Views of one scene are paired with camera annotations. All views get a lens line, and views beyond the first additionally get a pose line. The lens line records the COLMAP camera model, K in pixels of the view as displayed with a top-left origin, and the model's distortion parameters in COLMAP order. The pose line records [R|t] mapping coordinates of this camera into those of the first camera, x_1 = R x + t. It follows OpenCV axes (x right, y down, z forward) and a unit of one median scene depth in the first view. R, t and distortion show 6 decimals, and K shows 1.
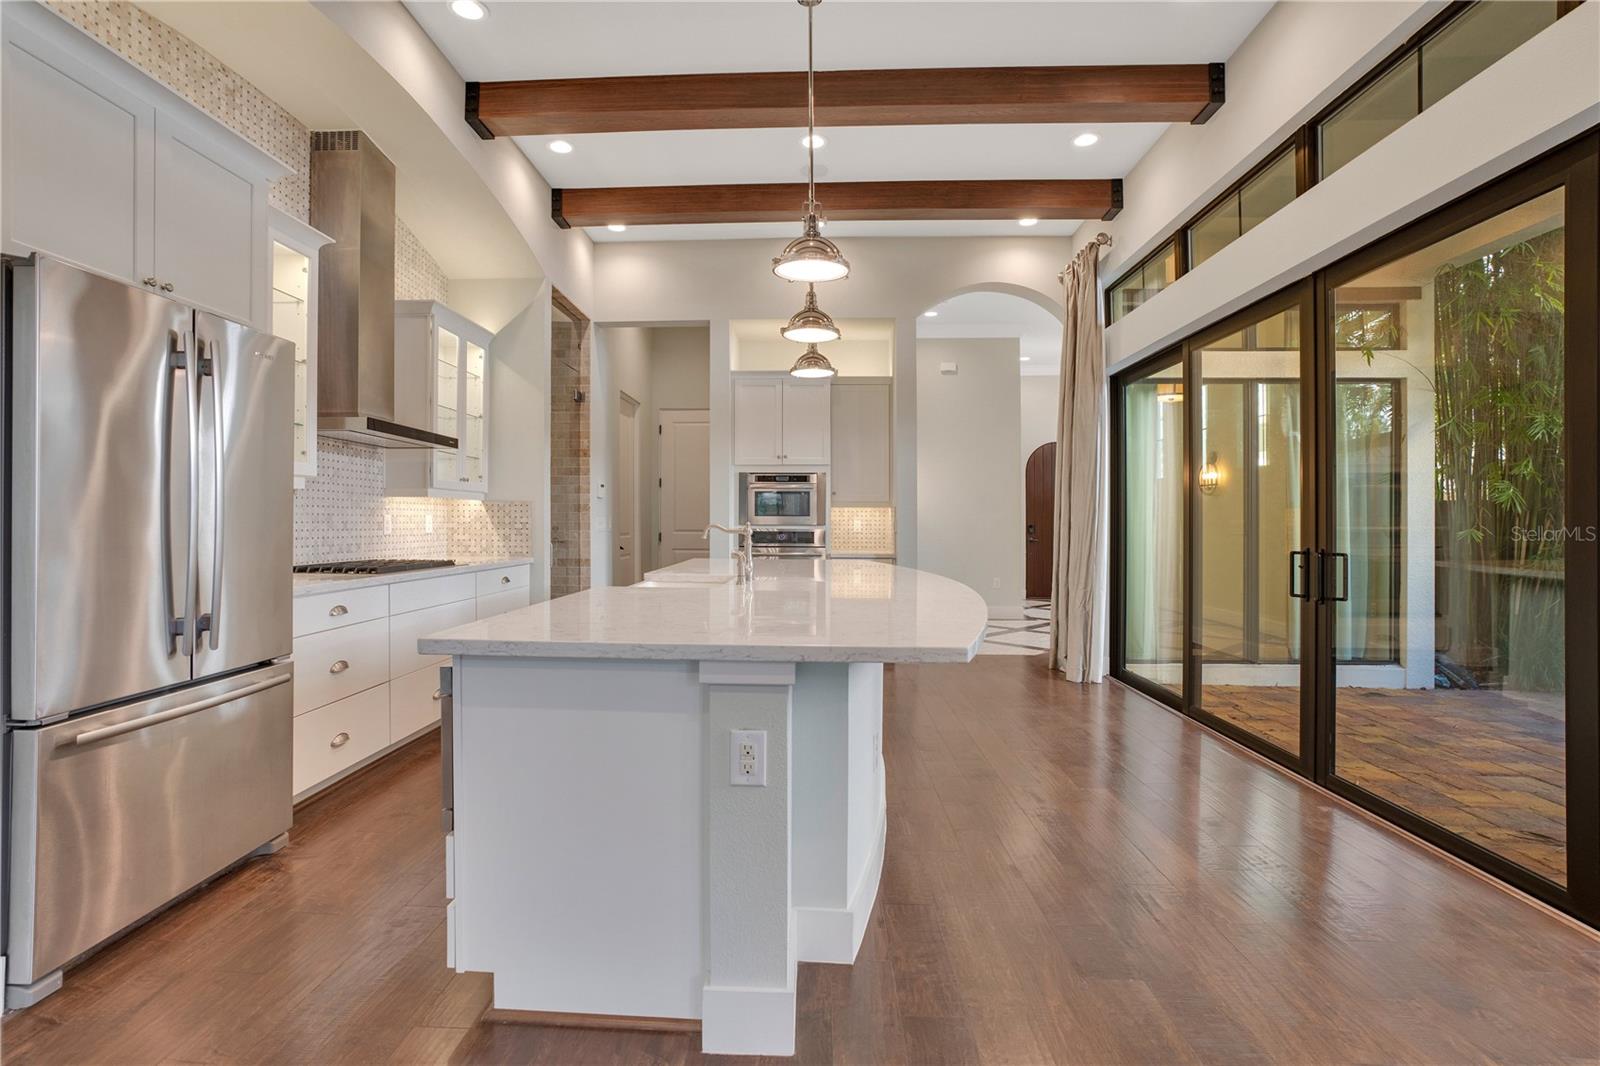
lens RADIAL K [[744.7, 0, 757.7], [0, 744.7, 514.9], [0, 0, 1]] dist [-0.028499, 0.000357]
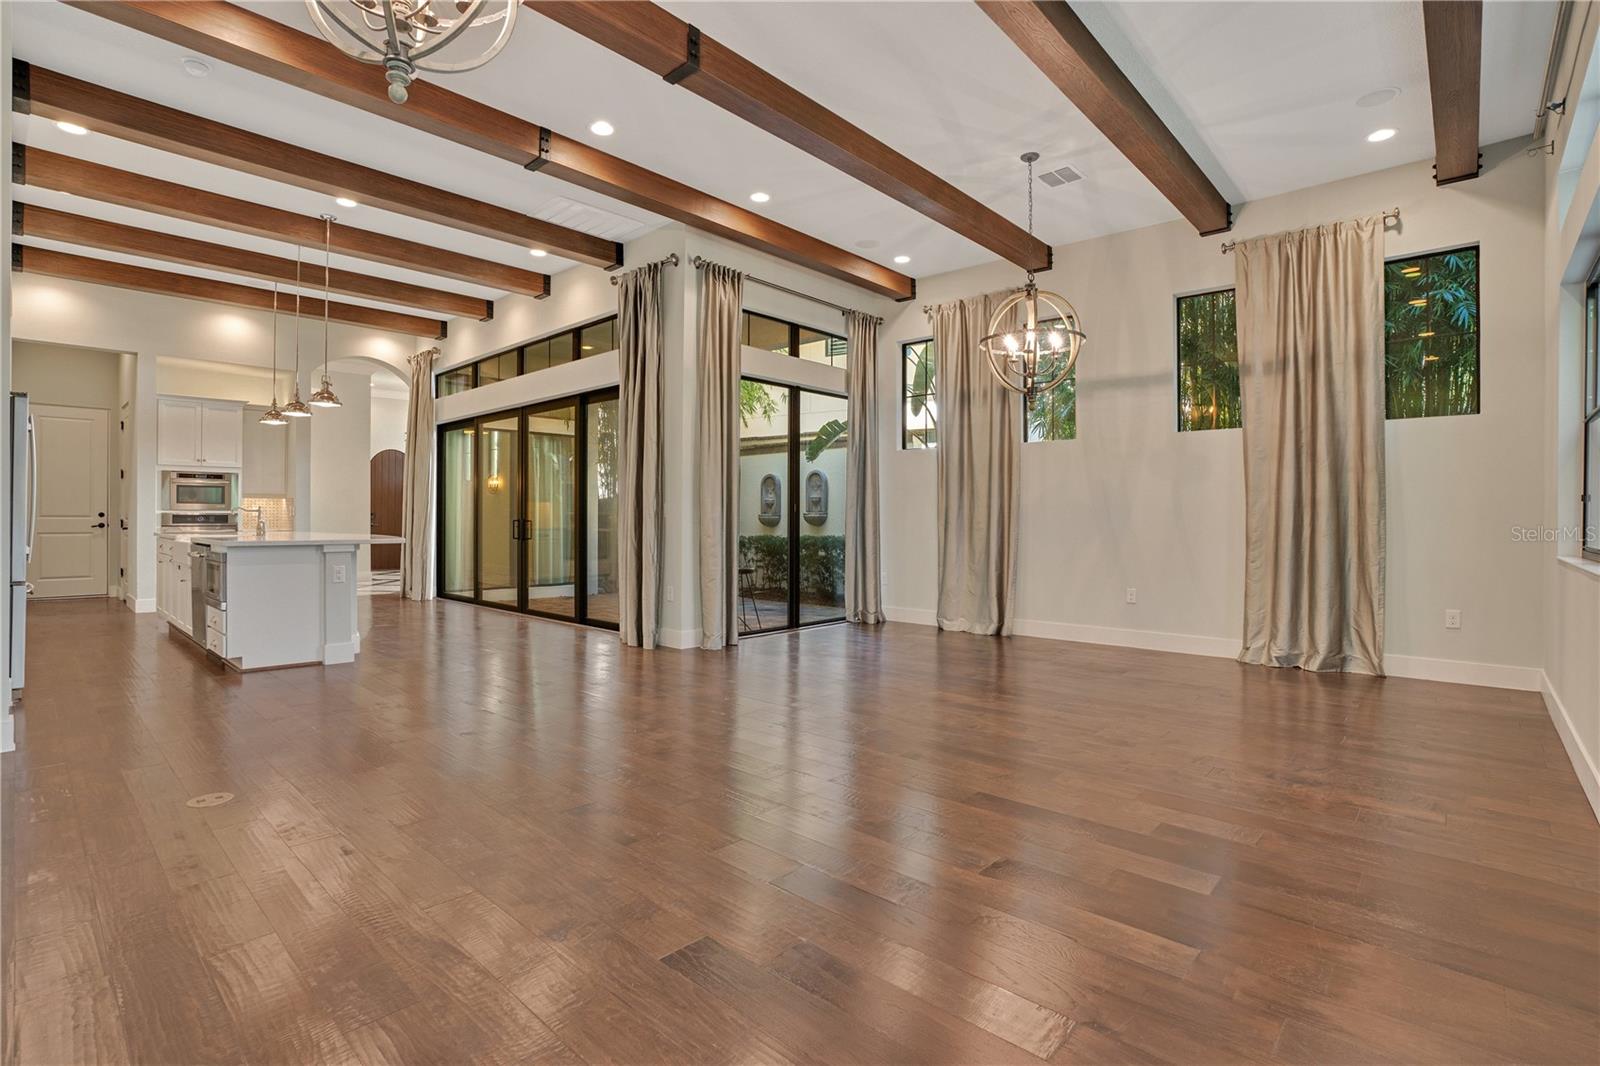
lens RADIAL K [[744.7, 0, 757.7], [0, 744.7, 514.9], [0, 0, 1]] dist [-0.028499, 0.000357]
pose [[0.651655, -0.000345, 0.758516, -0.352322], [-0.007312, 0.999951, 0.006738, 0.005584], [-0.758480, -0.009937, 0.651620, -0.705011]]
